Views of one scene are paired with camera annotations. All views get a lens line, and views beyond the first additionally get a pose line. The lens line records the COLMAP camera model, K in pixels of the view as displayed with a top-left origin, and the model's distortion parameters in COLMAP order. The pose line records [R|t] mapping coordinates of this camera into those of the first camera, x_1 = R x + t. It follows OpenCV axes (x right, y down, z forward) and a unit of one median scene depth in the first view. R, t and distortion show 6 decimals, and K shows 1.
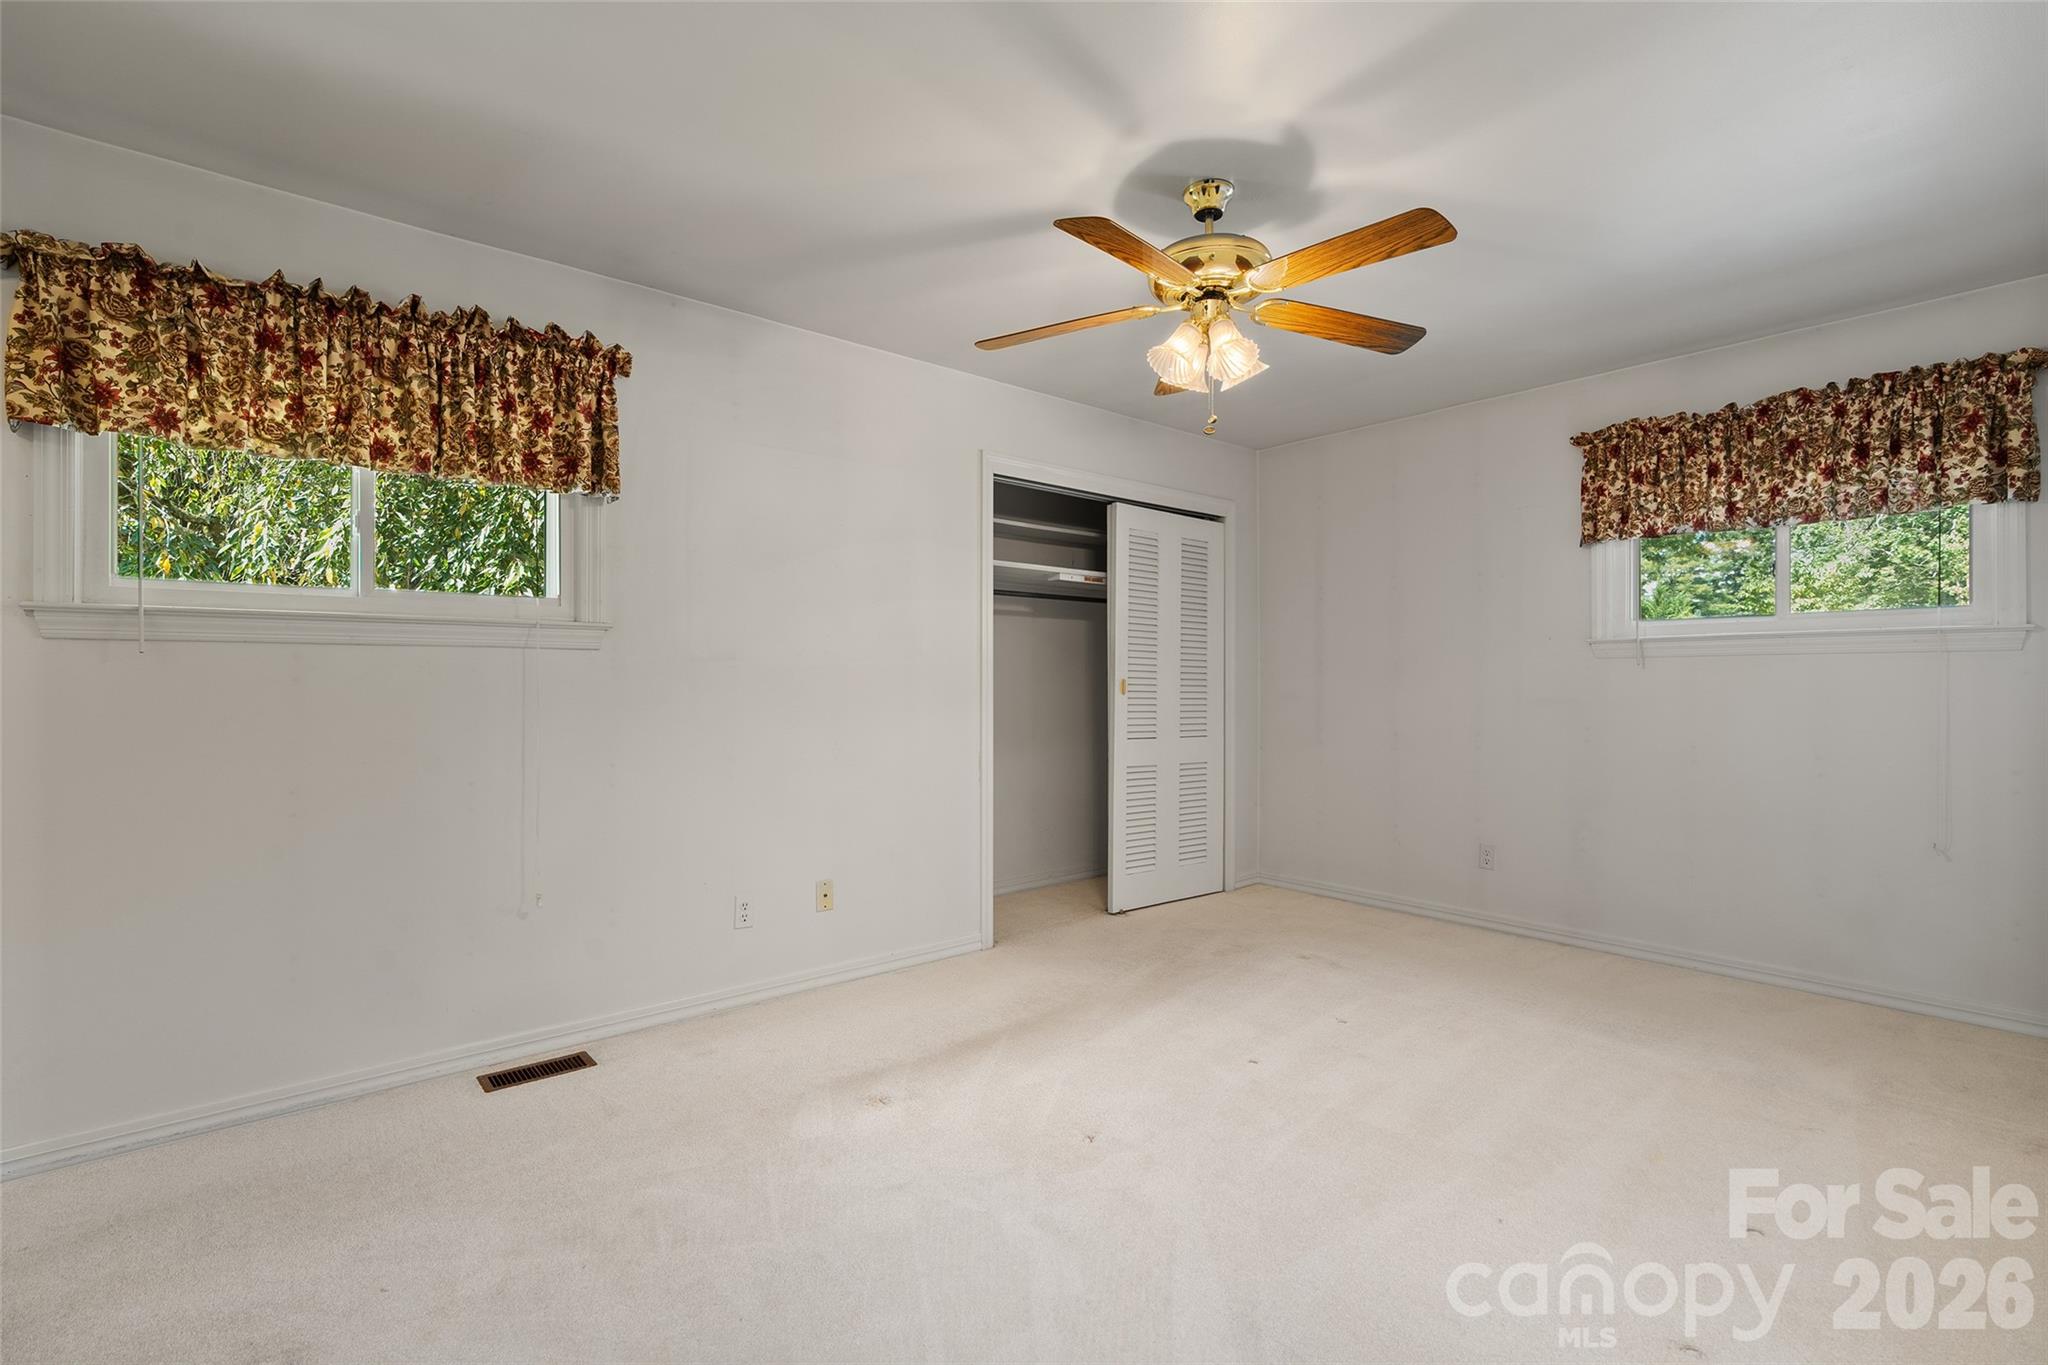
lens RADIAL K [[926.1, 0, 1024.0], [0, 926.1, 682.5], [0, 0, 1]] dist [-0.014011, 0.005768]
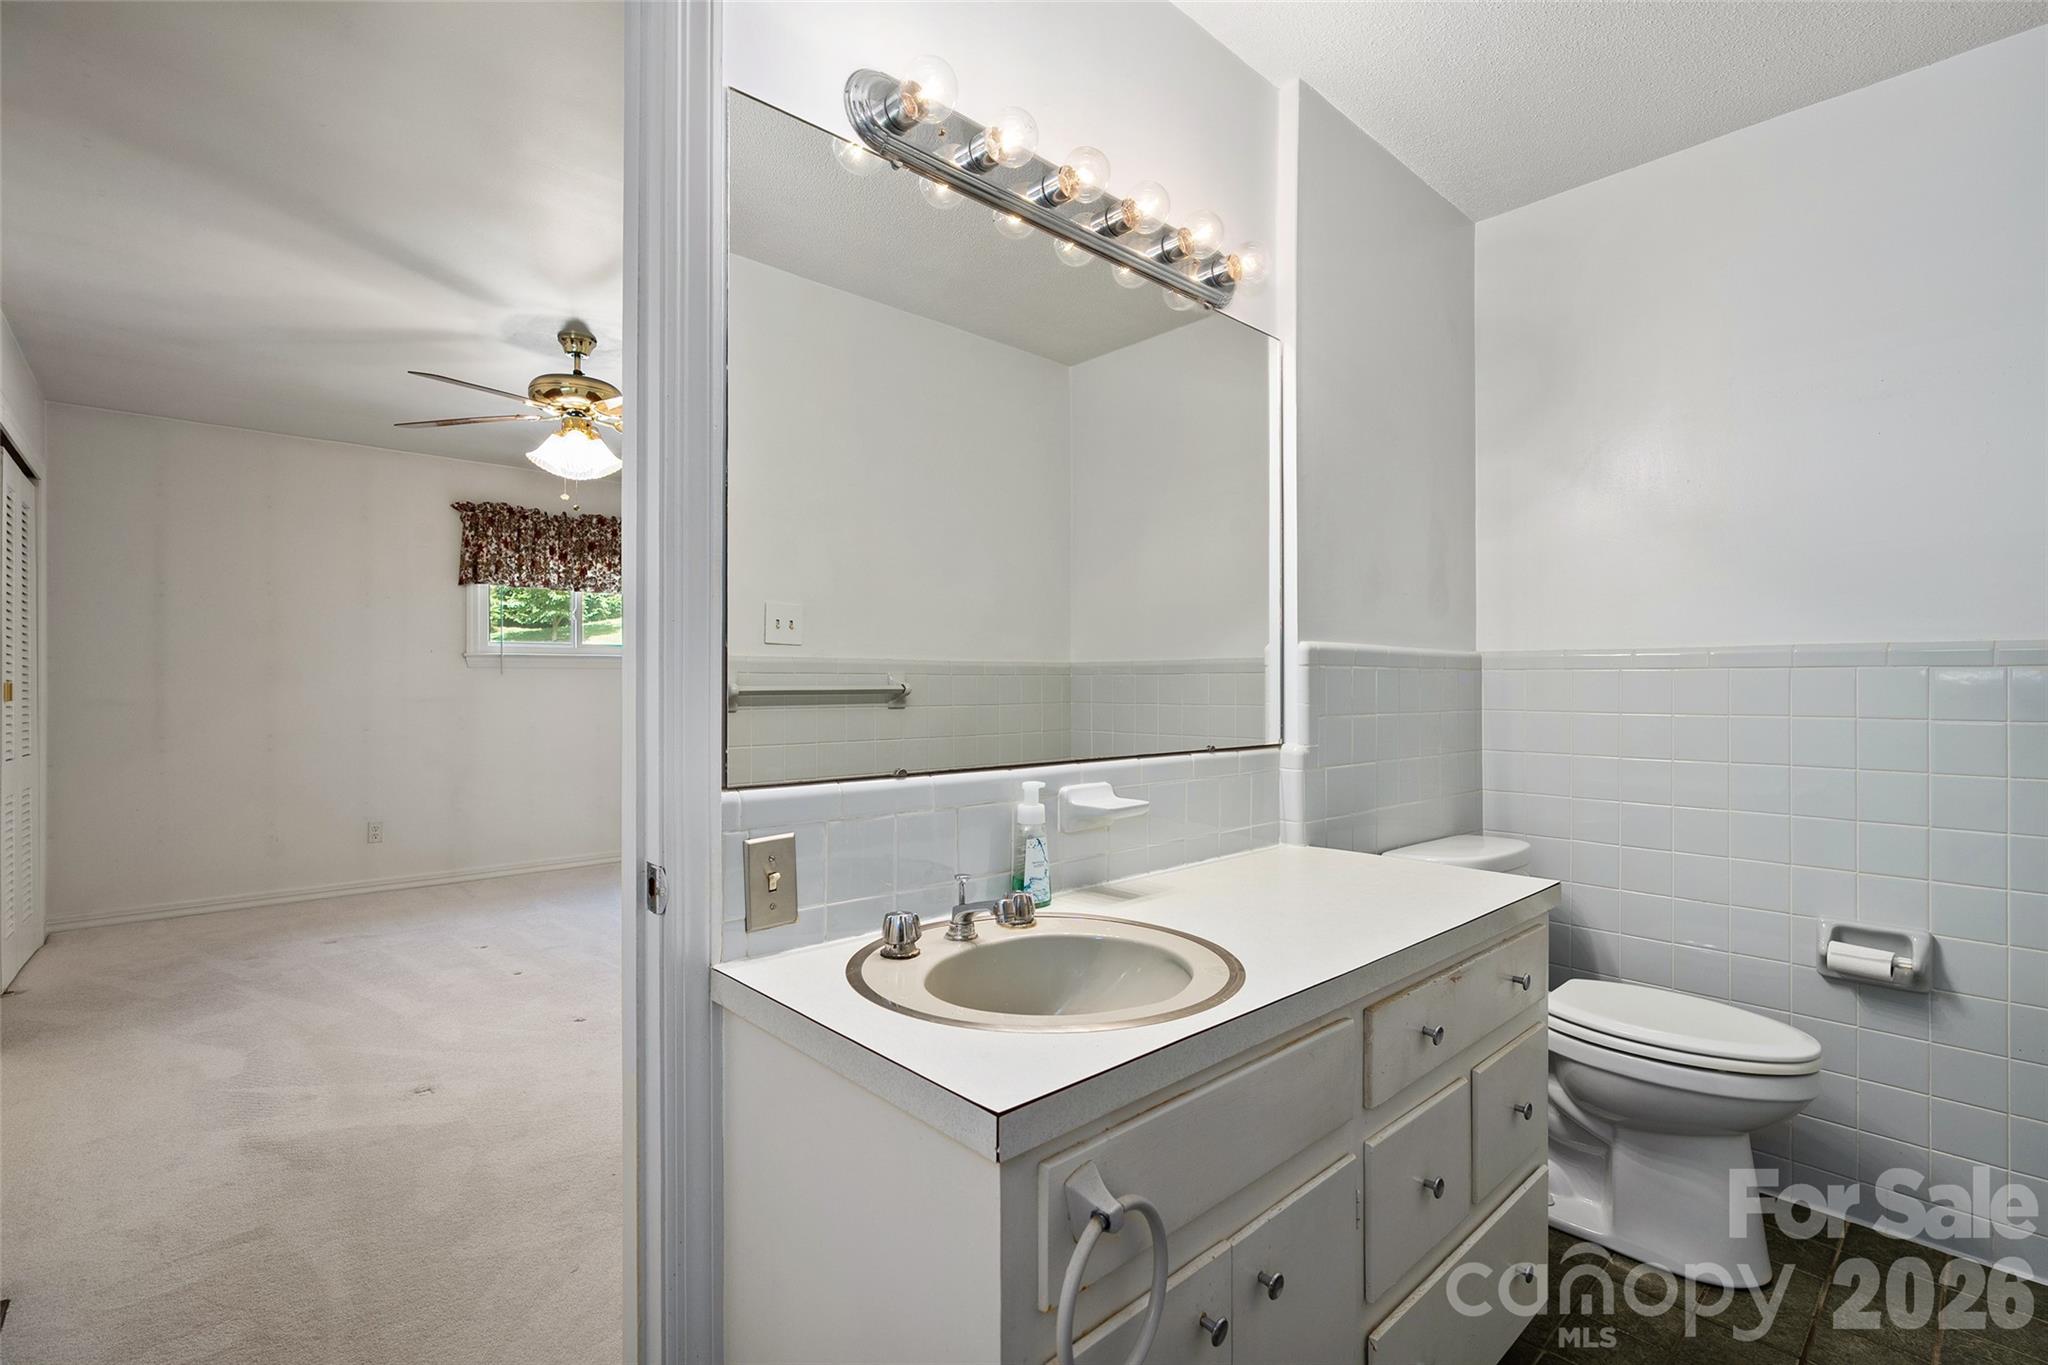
lens RADIAL K [[926.1, 0, 1024.0], [0, 926.1, 682.5], [0, 0, 1]] dist [-0.014011, 0.005768]
pose [[-0.053317, 0.000428, 0.998578, -0.846427], [0.004985, 0.999988, -0.000162, 0.000621], [-0.998565, 0.004969, -0.053318, 0.265136]]
